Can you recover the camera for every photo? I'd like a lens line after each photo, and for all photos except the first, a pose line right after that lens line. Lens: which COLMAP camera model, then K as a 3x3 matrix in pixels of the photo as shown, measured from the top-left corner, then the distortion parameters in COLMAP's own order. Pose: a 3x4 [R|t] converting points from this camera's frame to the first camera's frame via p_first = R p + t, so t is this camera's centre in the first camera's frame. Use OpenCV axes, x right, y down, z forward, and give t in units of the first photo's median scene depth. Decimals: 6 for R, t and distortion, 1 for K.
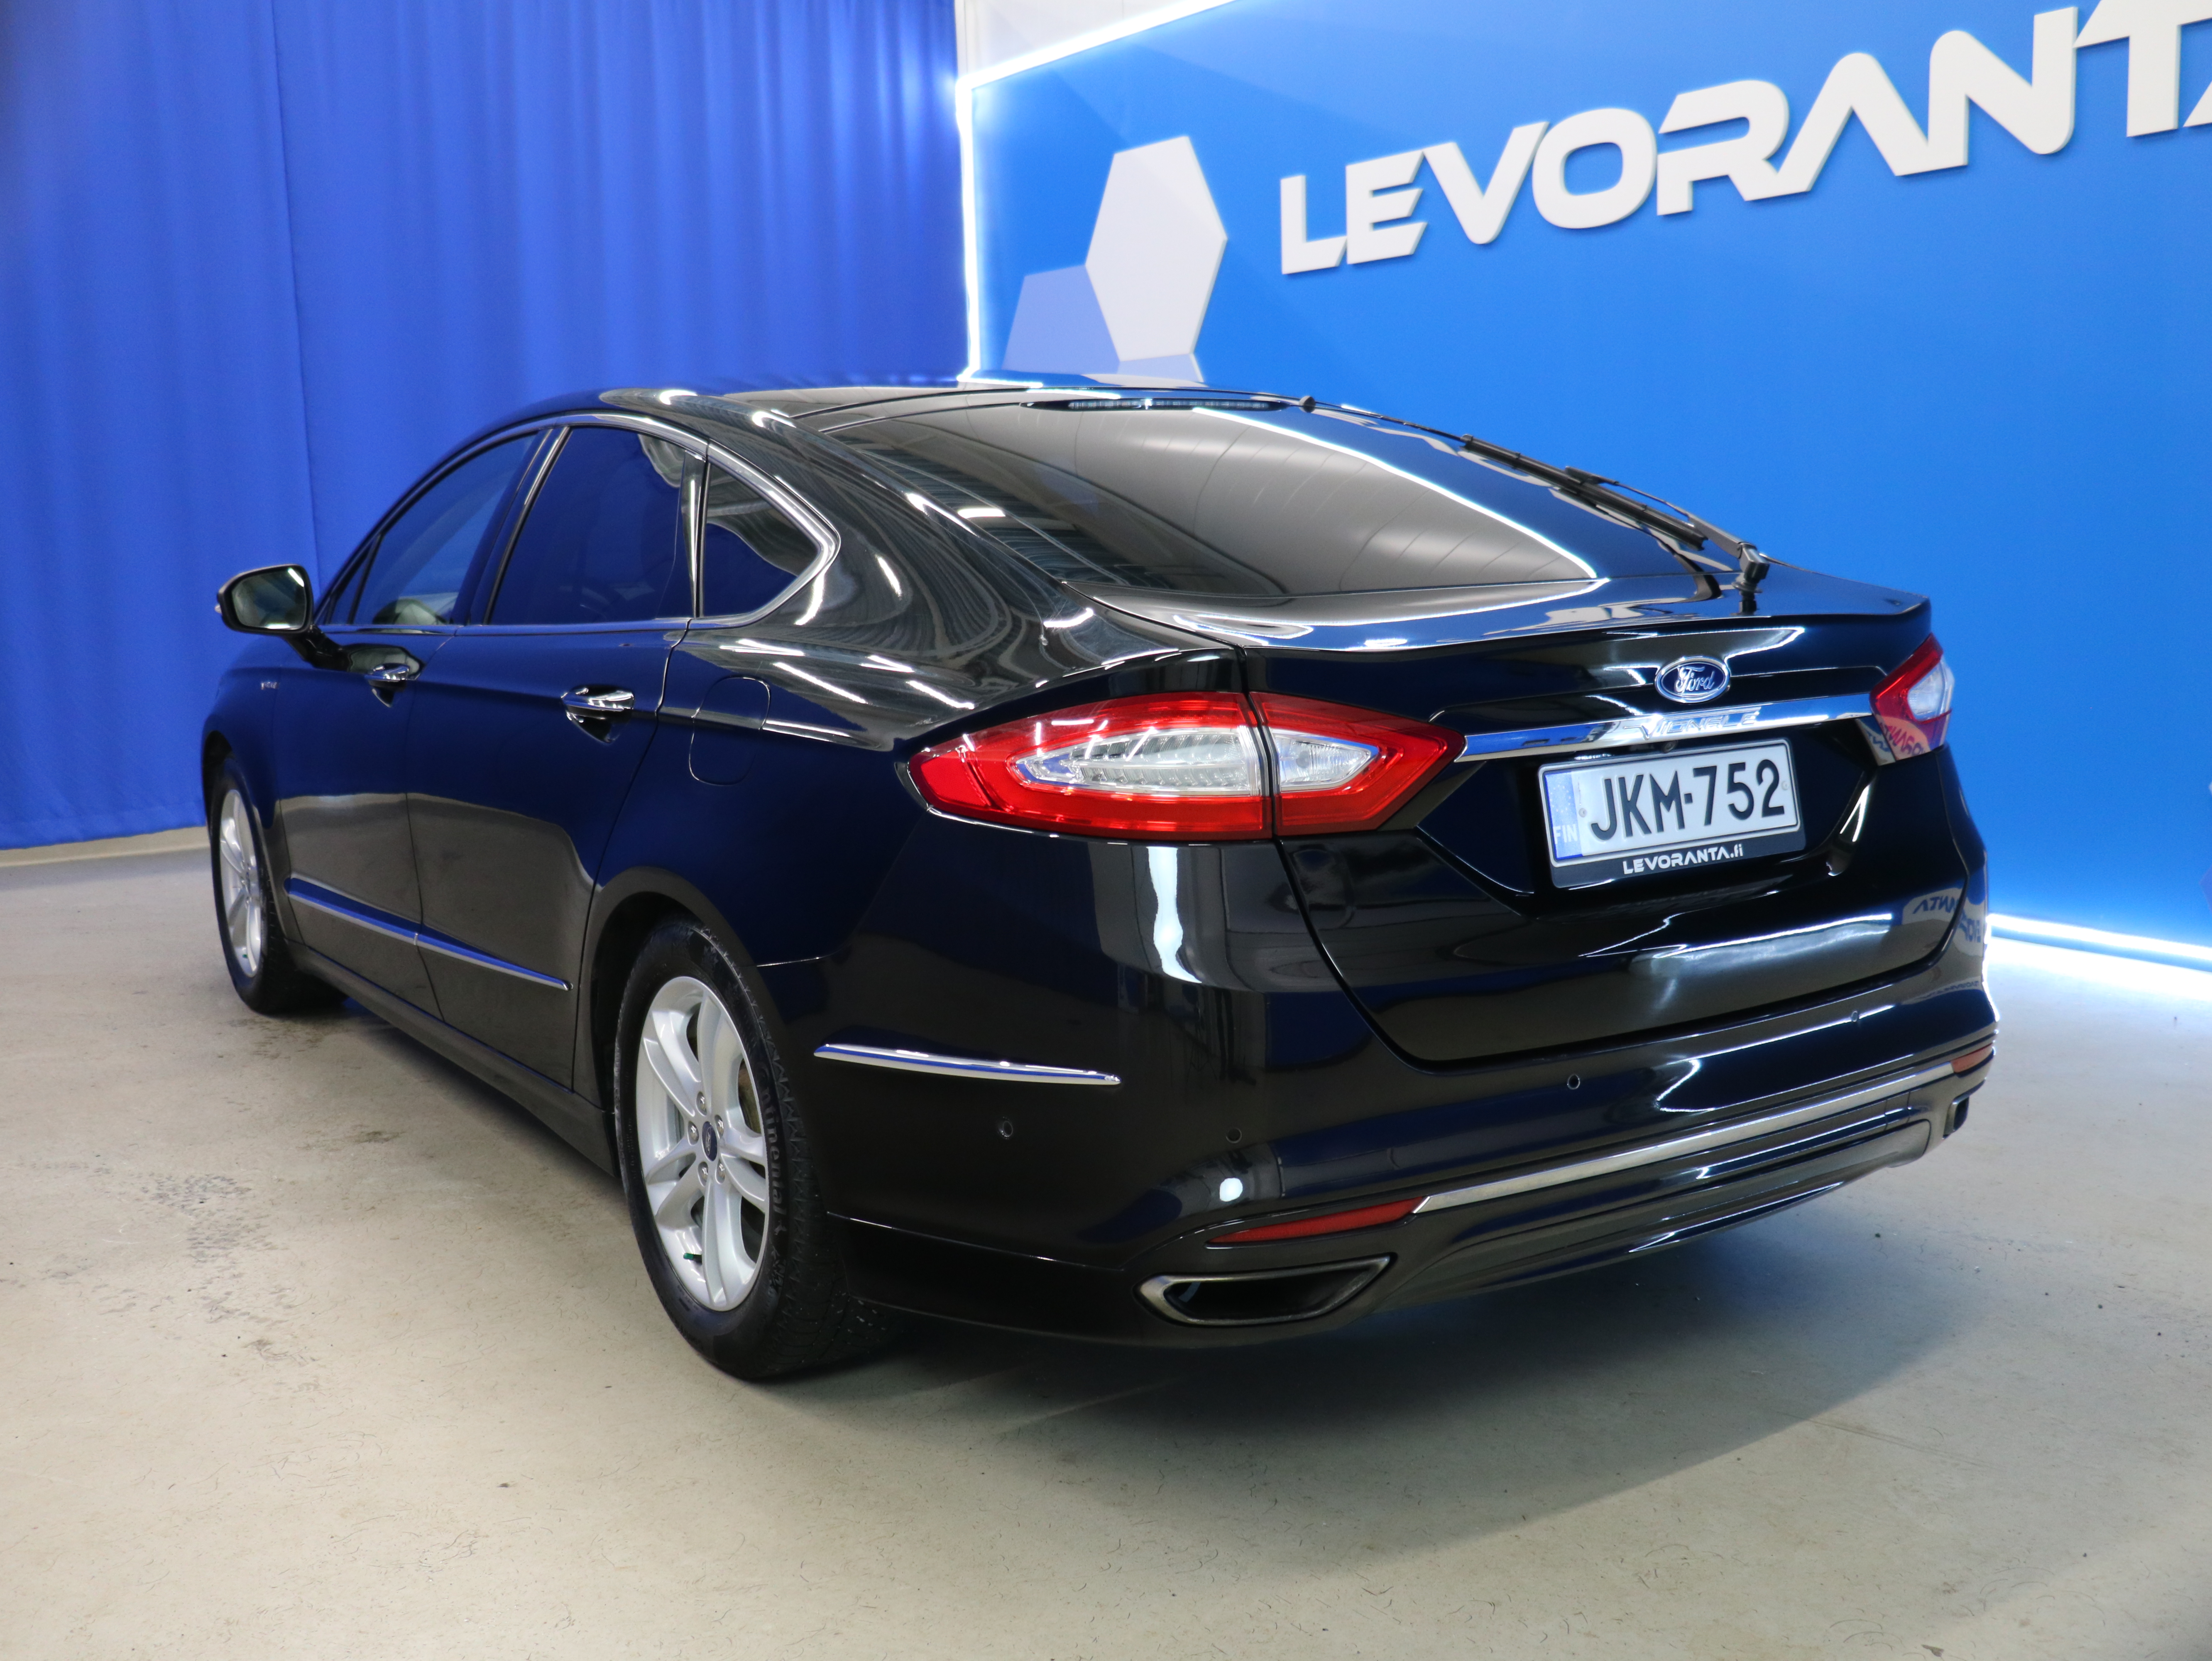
lens RADIAL K [[2116.4, 0, 1106.0], [0, 2116.4, 830.5], [0, 0, 1]] dist [0.002016, 0.012449]
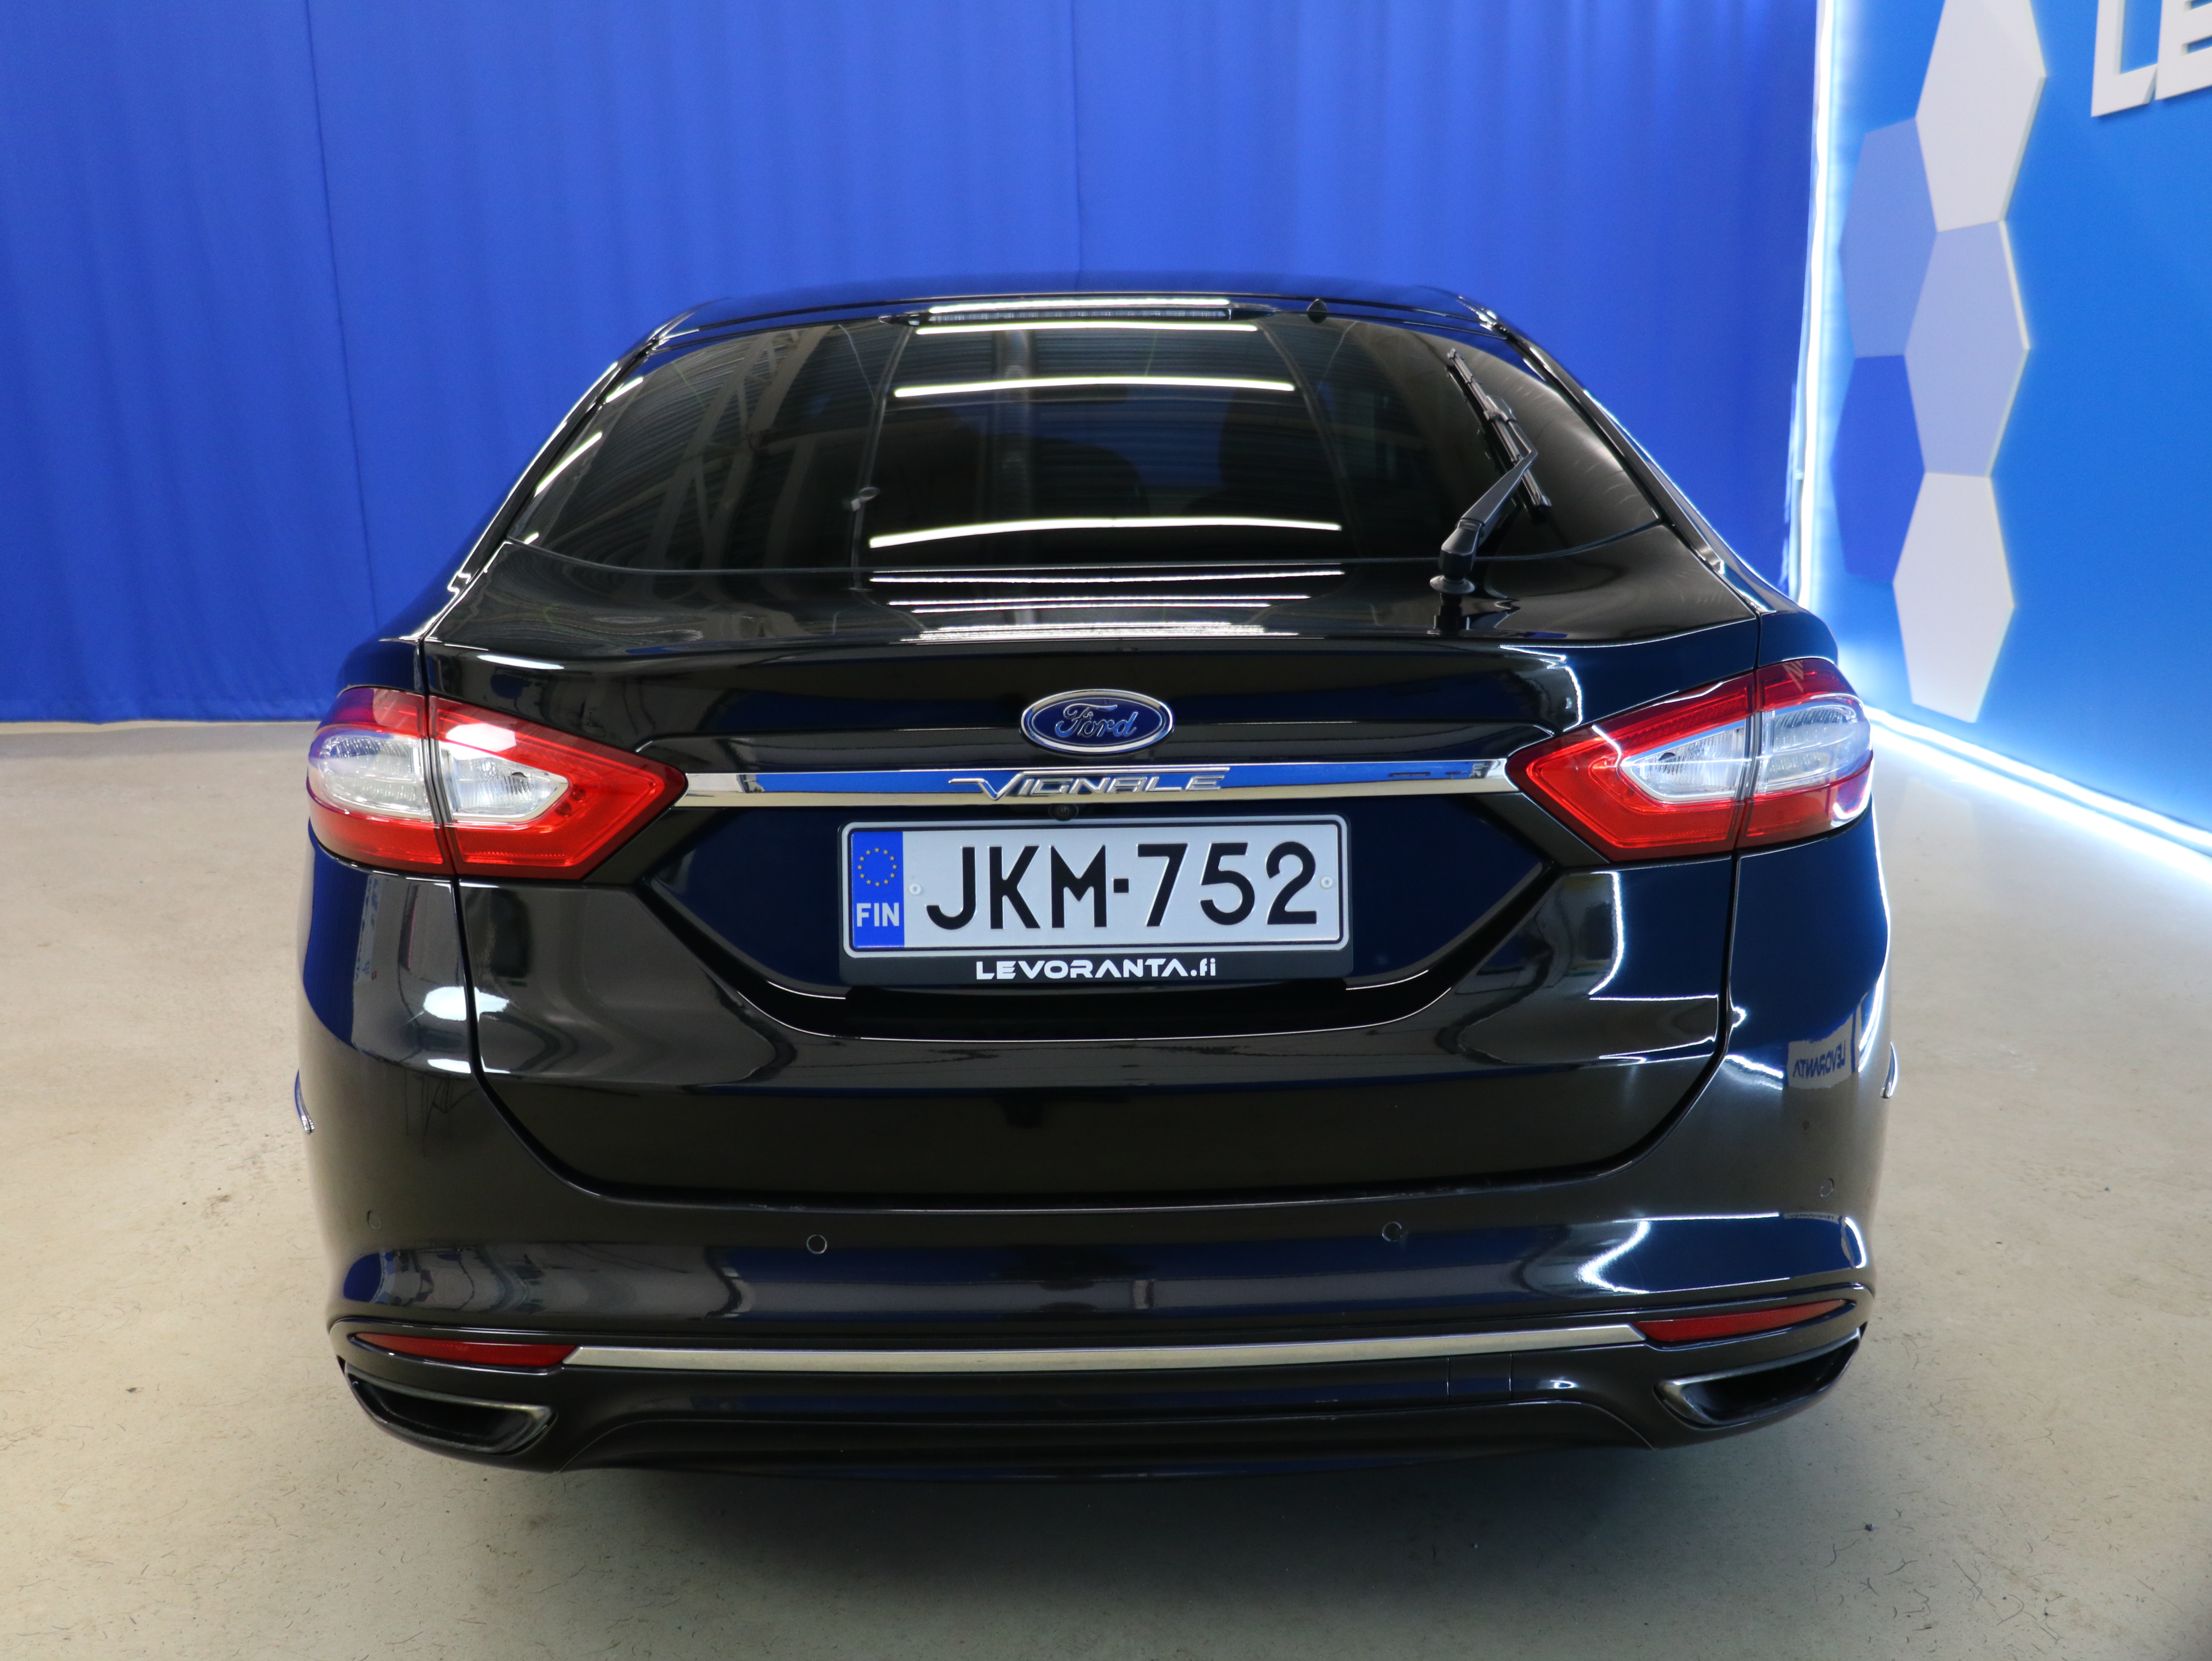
lens RADIAL K [[2116.4, 0, 1106.0], [0, 2116.4, 830.5], [0, 0, 1]] dist [0.002016, 0.012449]
pose [[0.853425, 0.116341, -0.508066, 0.630962], [-0.087654, 0.992923, 0.080131, -0.090458], [0.513792, -0.023852, 0.857583, 0.384871]]
